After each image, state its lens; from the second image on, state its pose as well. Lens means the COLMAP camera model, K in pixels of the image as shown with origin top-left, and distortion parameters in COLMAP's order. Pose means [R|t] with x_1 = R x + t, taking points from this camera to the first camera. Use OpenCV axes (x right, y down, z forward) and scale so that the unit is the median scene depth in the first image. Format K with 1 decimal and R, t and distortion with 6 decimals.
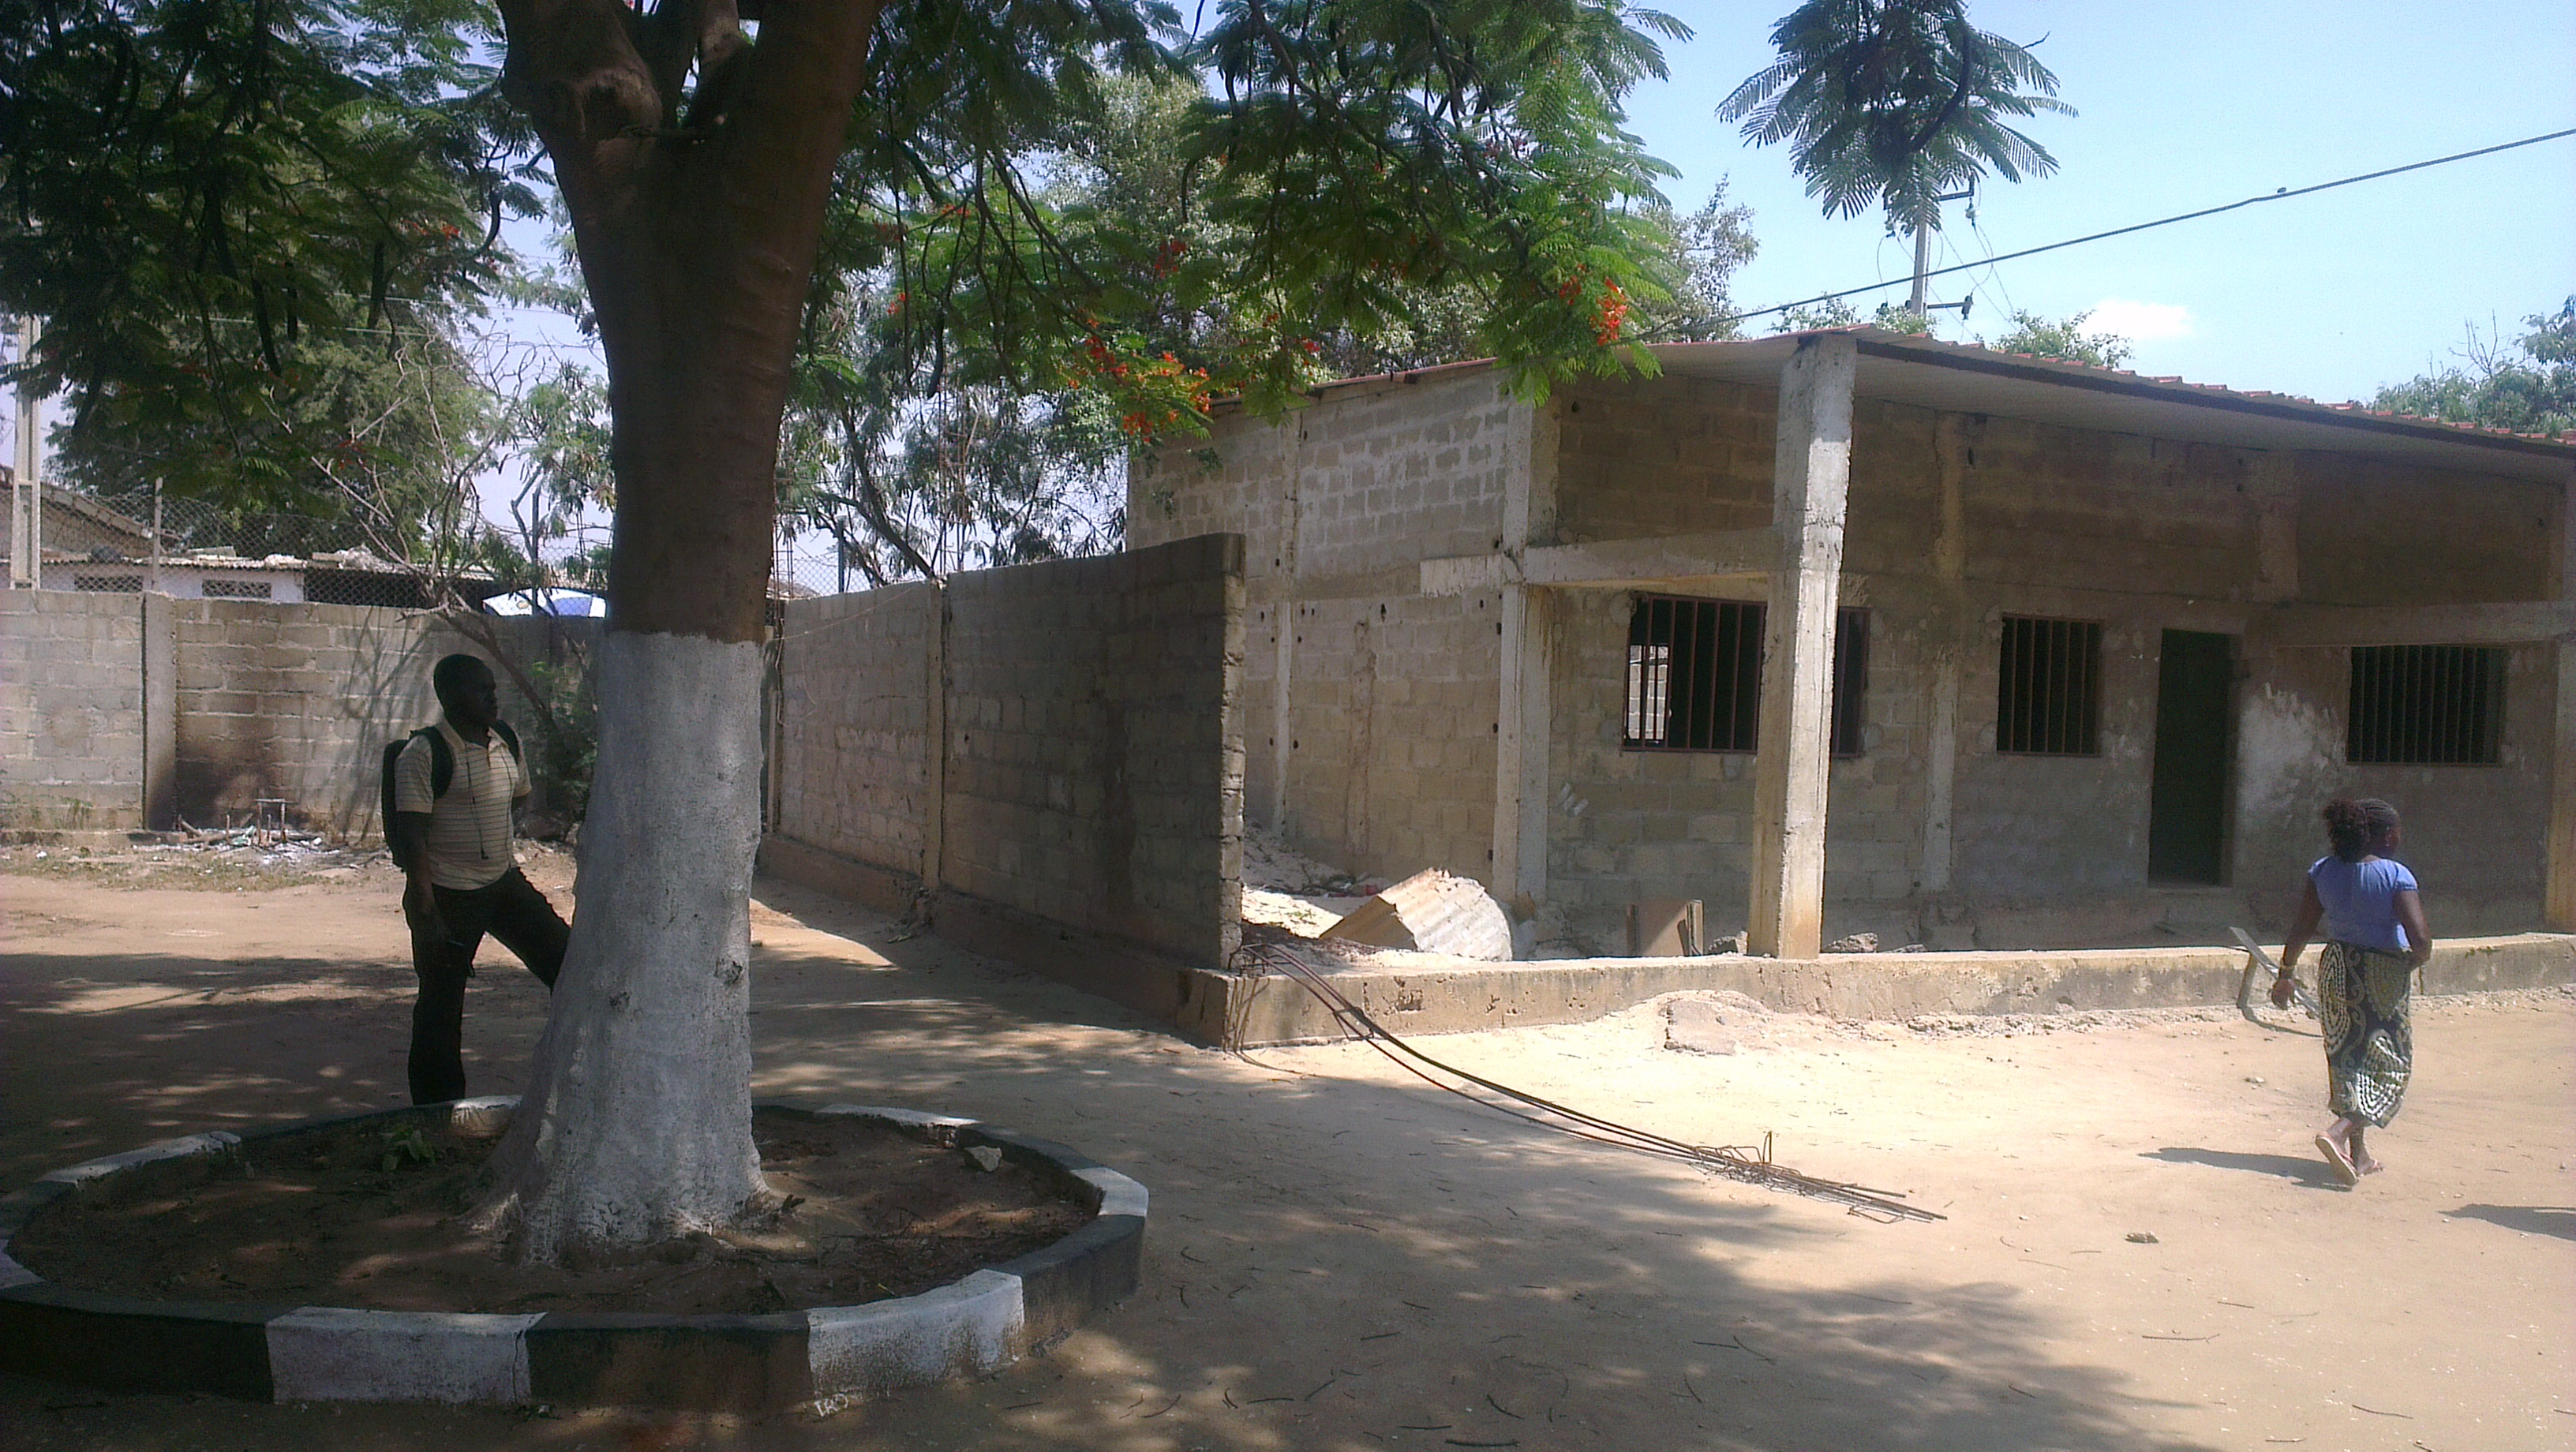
lens RADIAL K [[1999.4, 0, 1296.5], [0, 1999.4, 790.1], [0, 0, 1]] dist [0.107837, -0.168540]
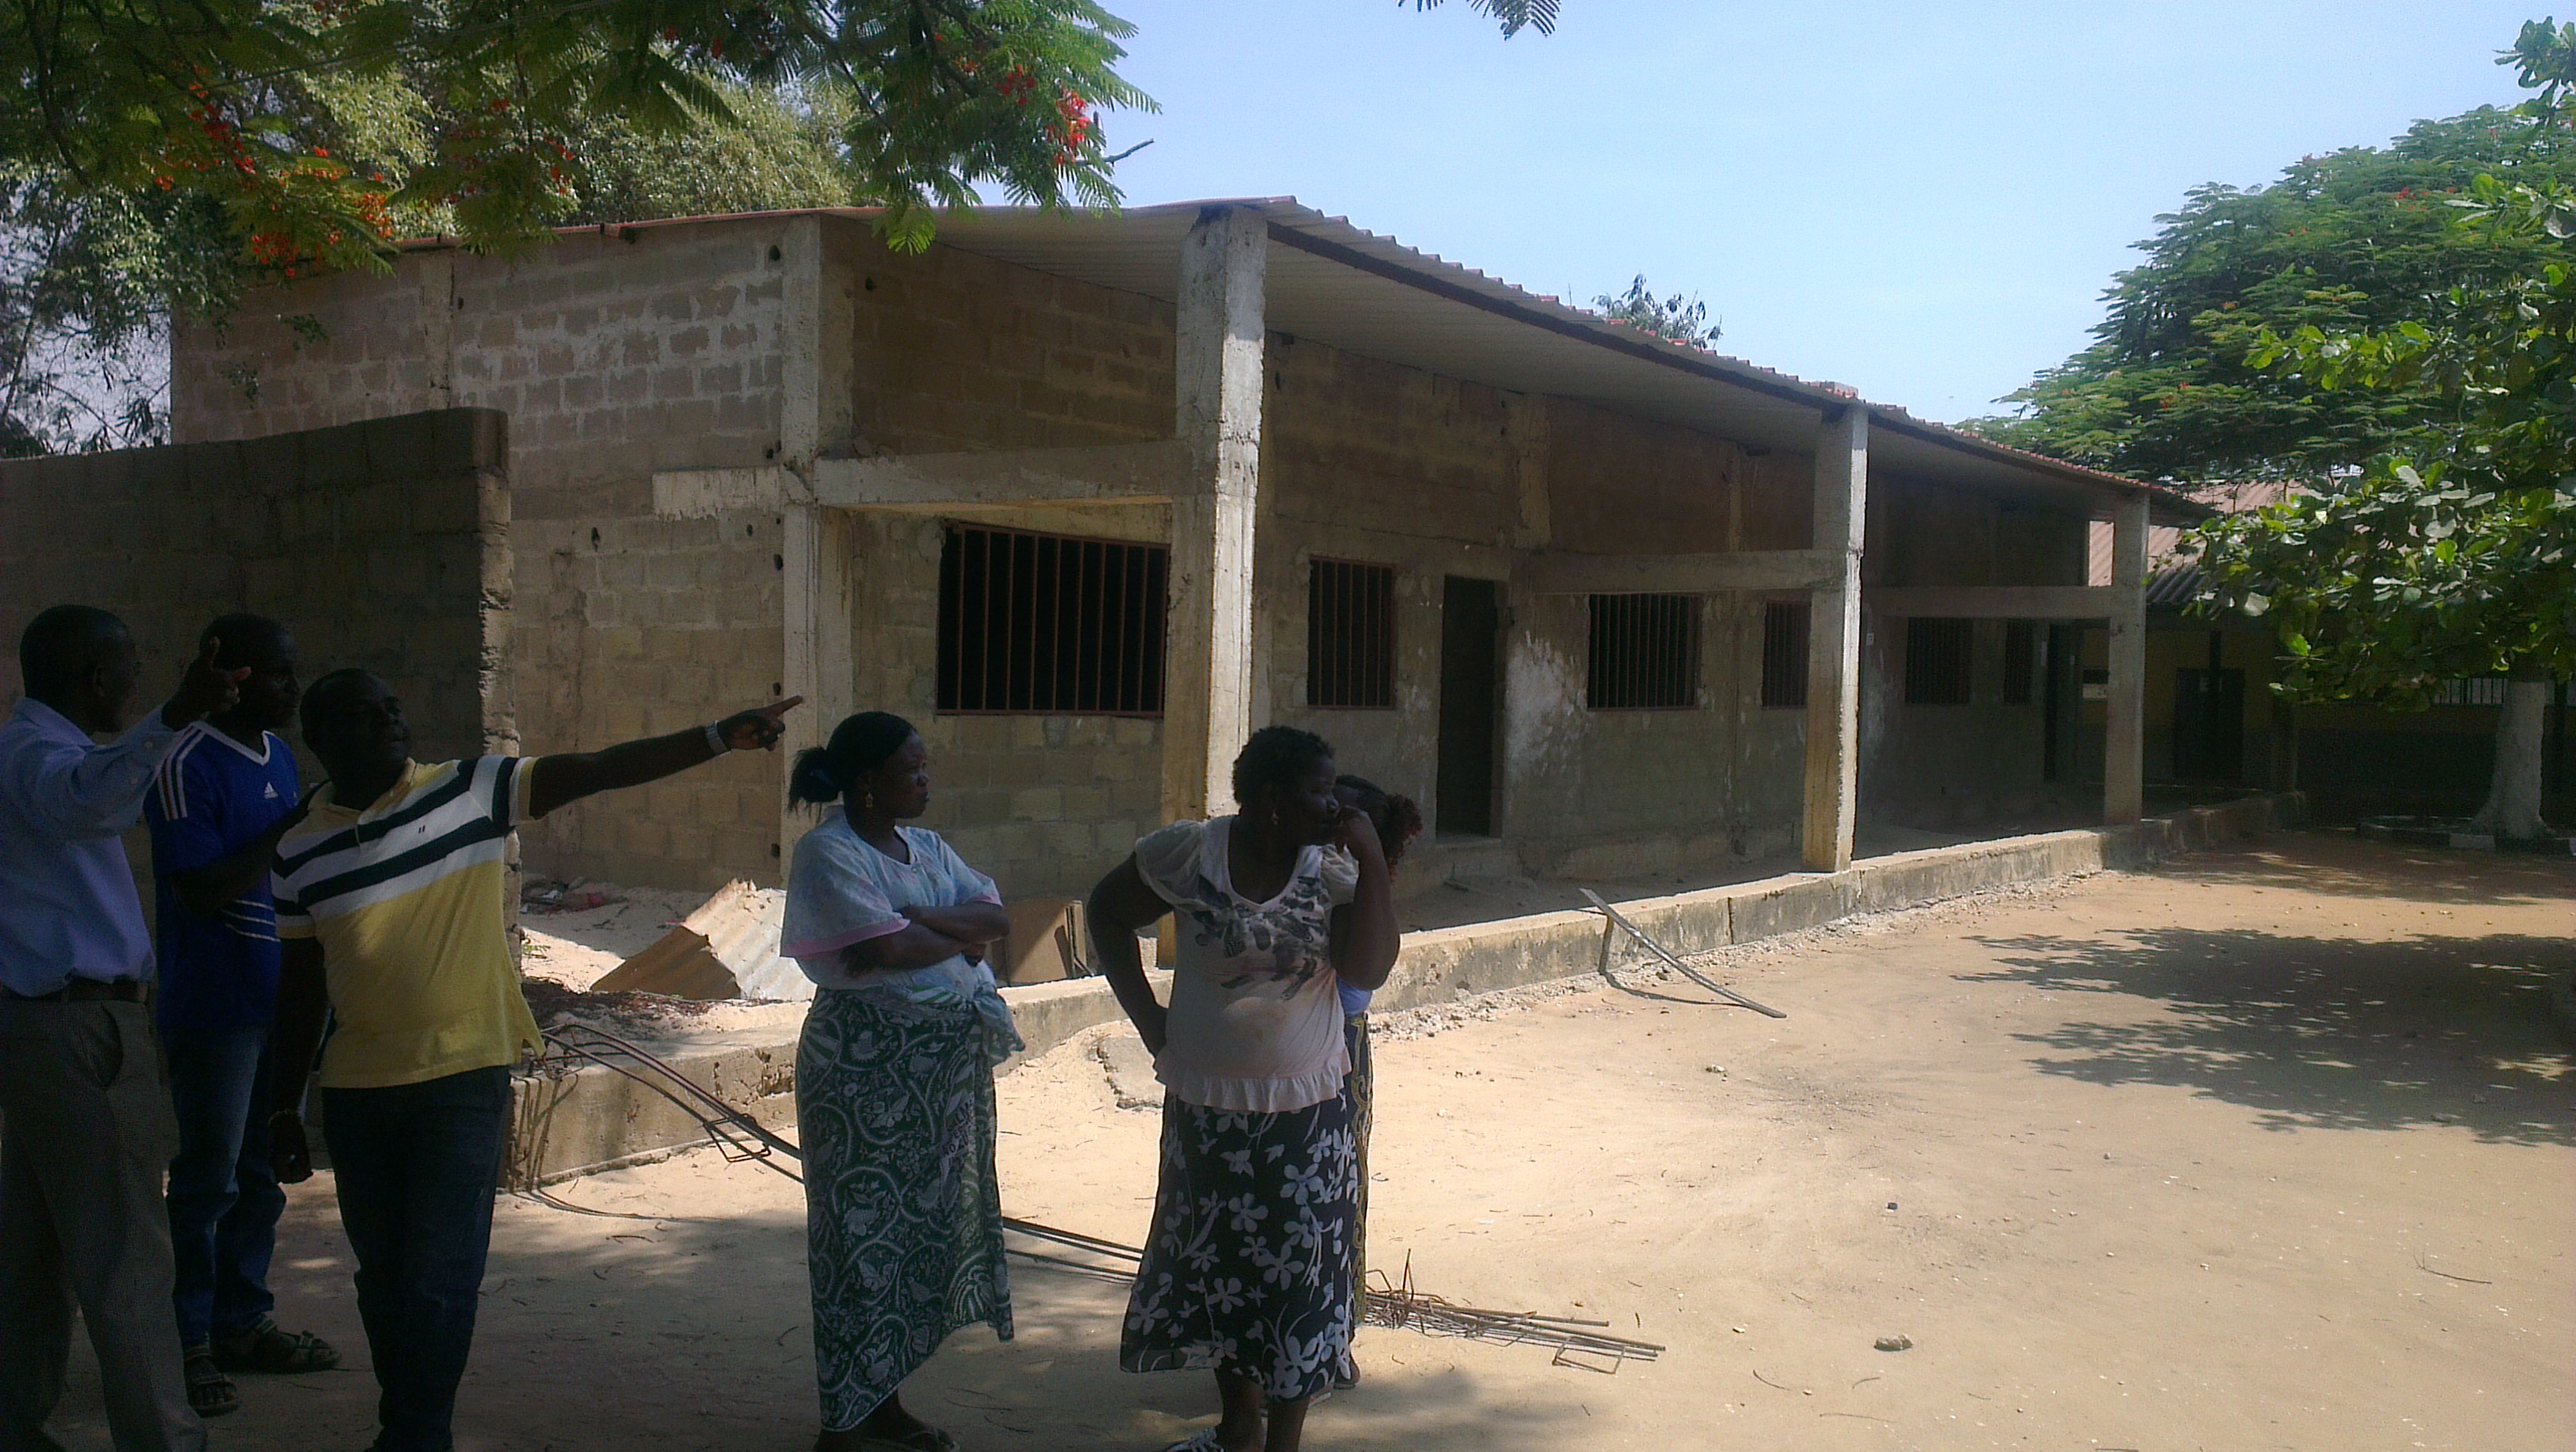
lens RADIAL K [[1999.4, 0, 1296.5], [0, 1999.4, 790.1], [0, 0, 1]] dist [0.107837, -0.168540]
pose [[0.899115, -0.037597, 0.436095, -0.062573], [0.025202, 0.999098, 0.034175, -0.013113], [-0.436986, -0.019737, 0.899252, 0.197302]]
